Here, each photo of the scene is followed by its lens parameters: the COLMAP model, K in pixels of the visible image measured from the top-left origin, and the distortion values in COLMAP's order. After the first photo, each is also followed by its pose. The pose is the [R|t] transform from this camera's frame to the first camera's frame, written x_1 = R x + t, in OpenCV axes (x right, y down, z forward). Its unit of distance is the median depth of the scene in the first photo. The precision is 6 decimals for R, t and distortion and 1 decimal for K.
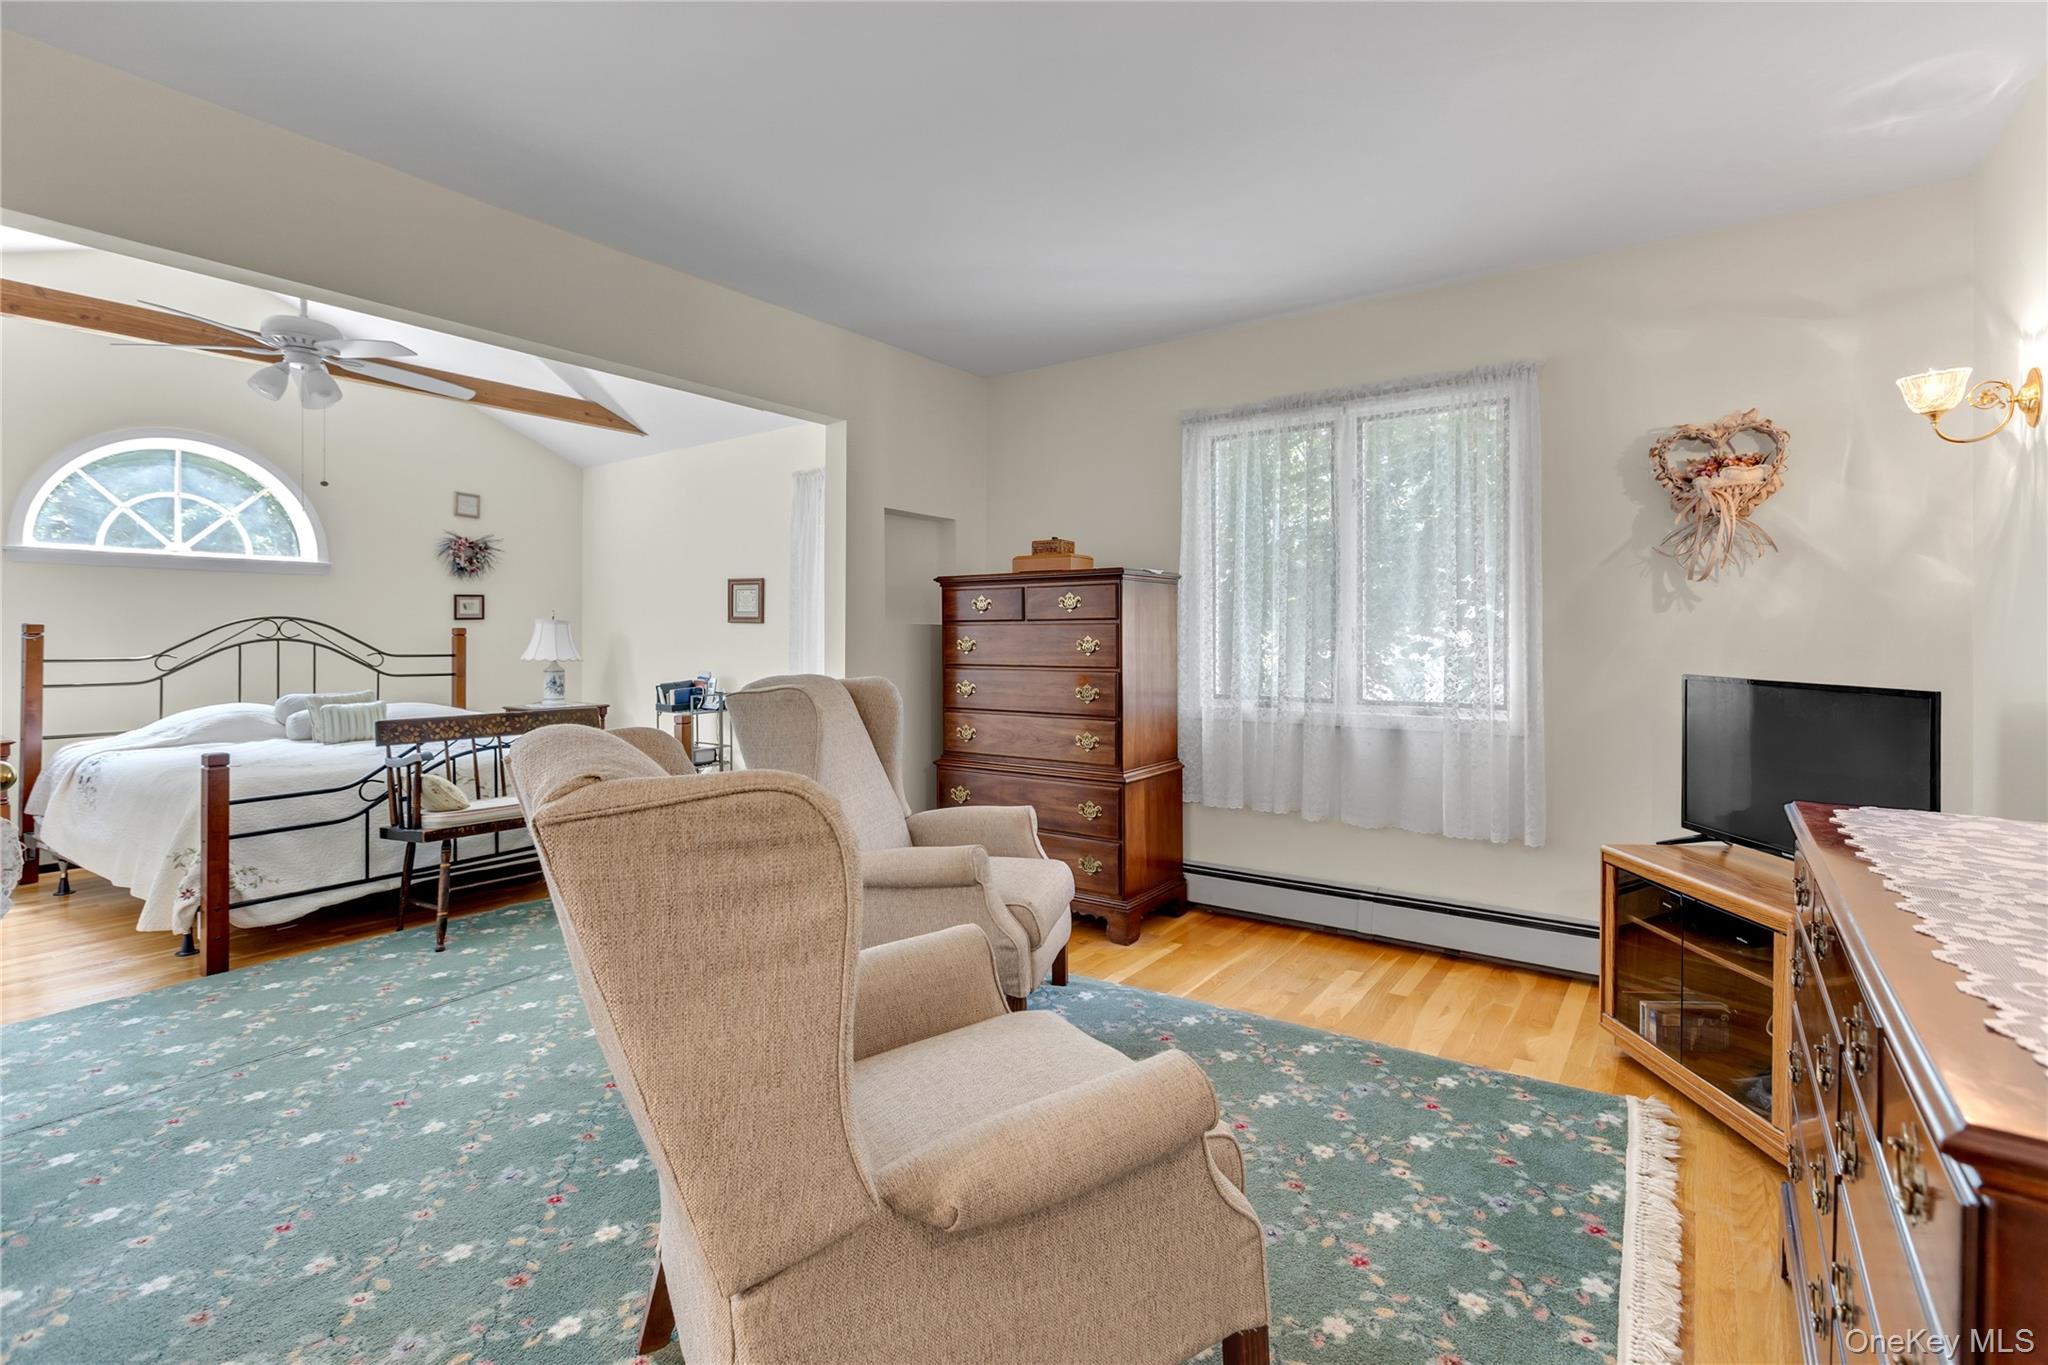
lens RADIAL K [[953.0, 0, 1026.7], [0, 953.0, 641.2], [0, 0, 1]] dist [-0.001101, -0.000780]
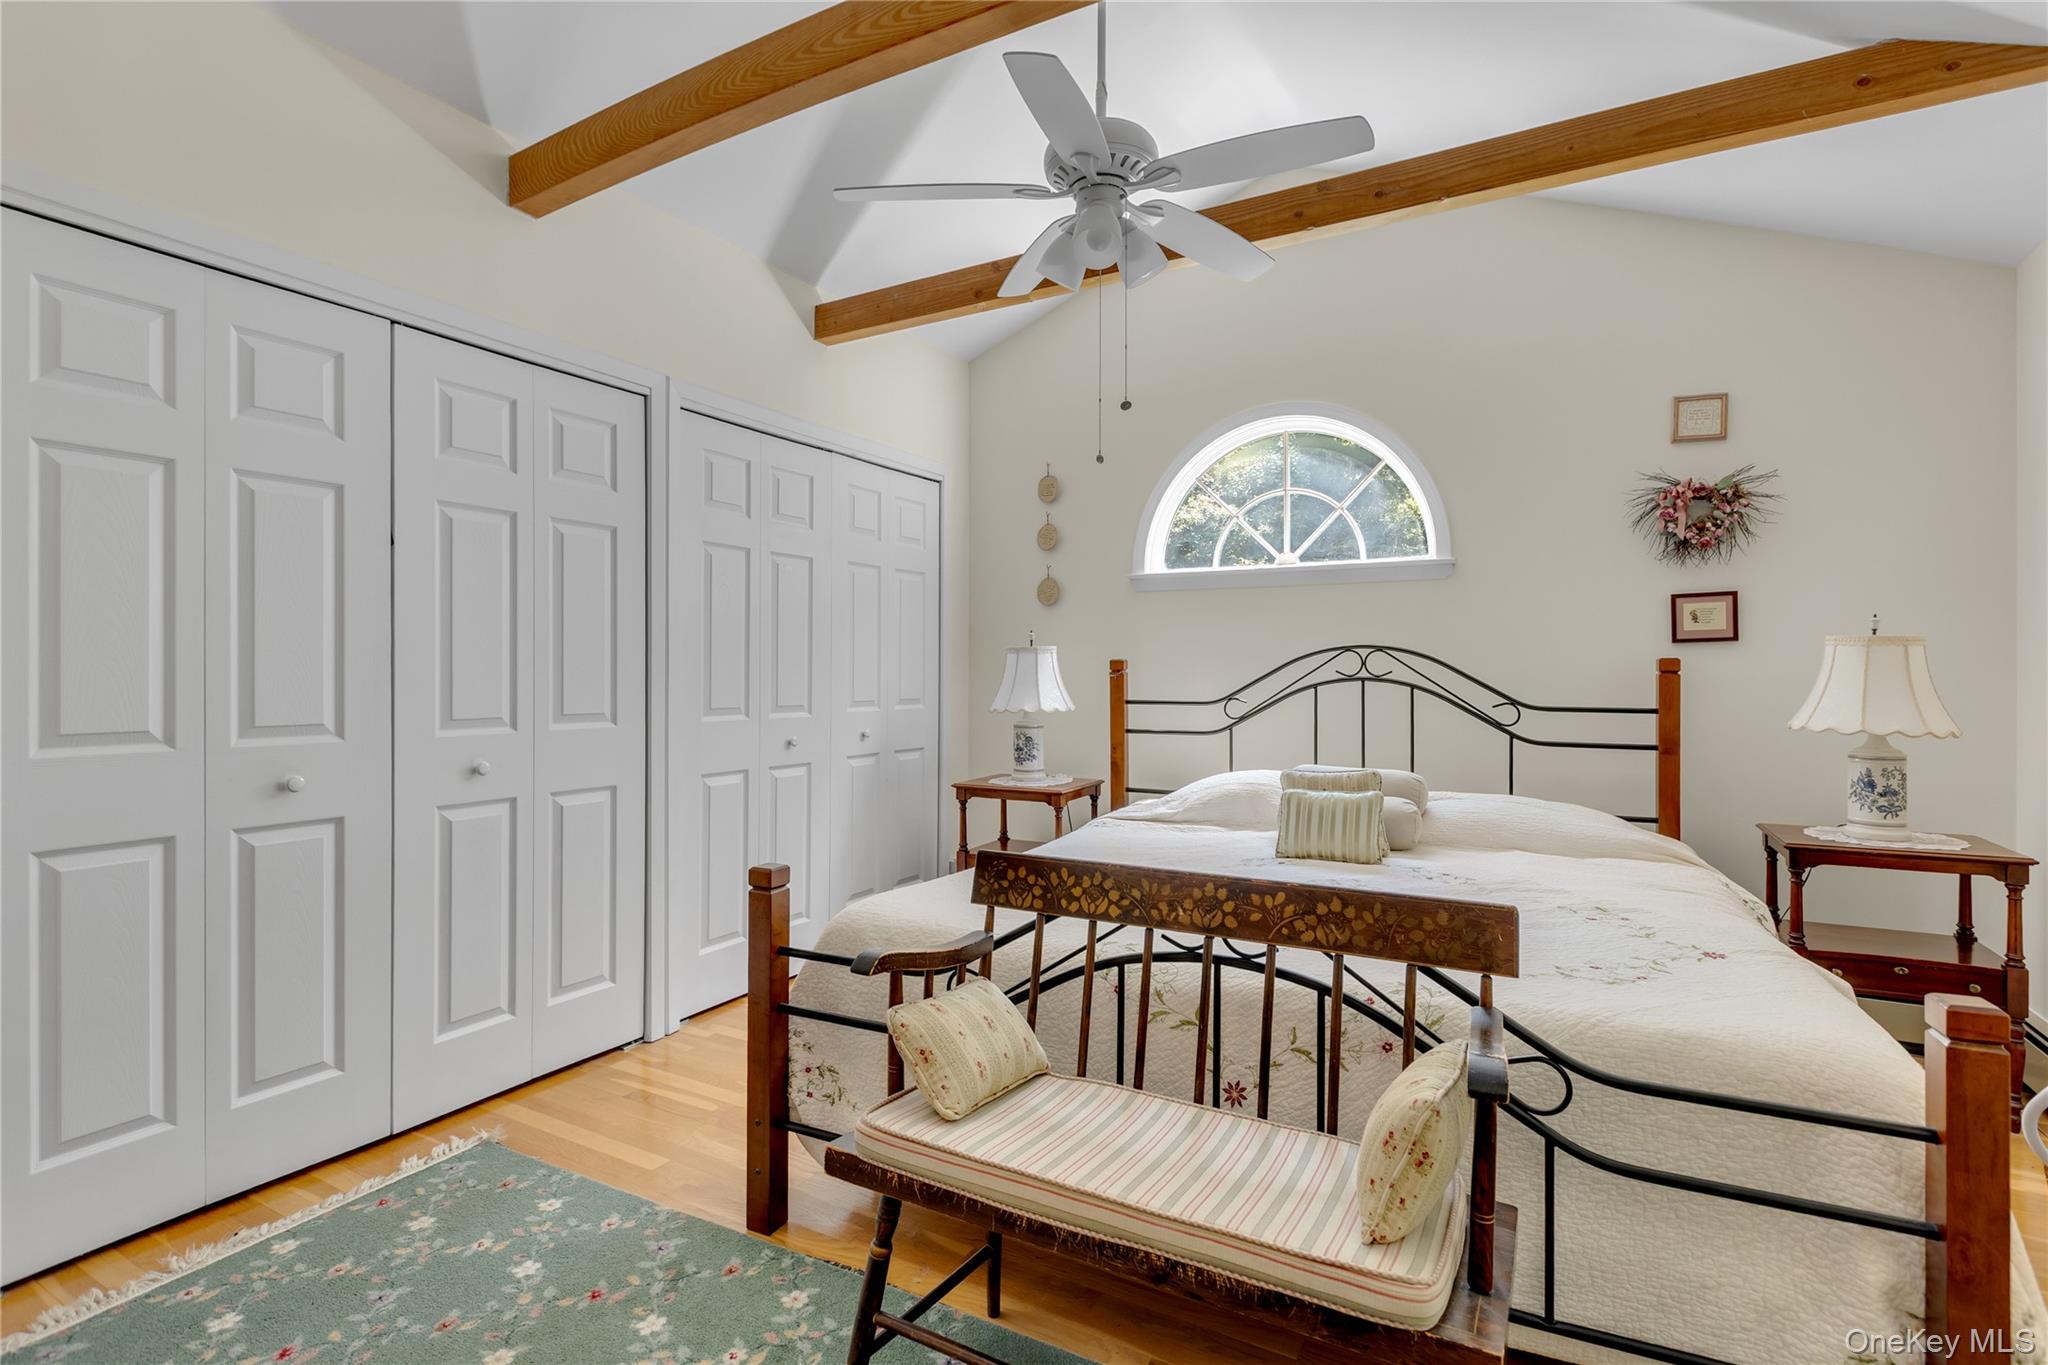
lens RADIAL K [[953.0, 0, 1022.5], [0, 953.0, 677.9], [0, 0, 1]] dist [-0.001101, -0.000780]
pose [[0.111109, 0.005047, -0.993795, -0.139378], [-0.005587, 0.999974, 0.004454, -0.004228], [0.993792, 0.005057, 0.111135, 0.677132]]
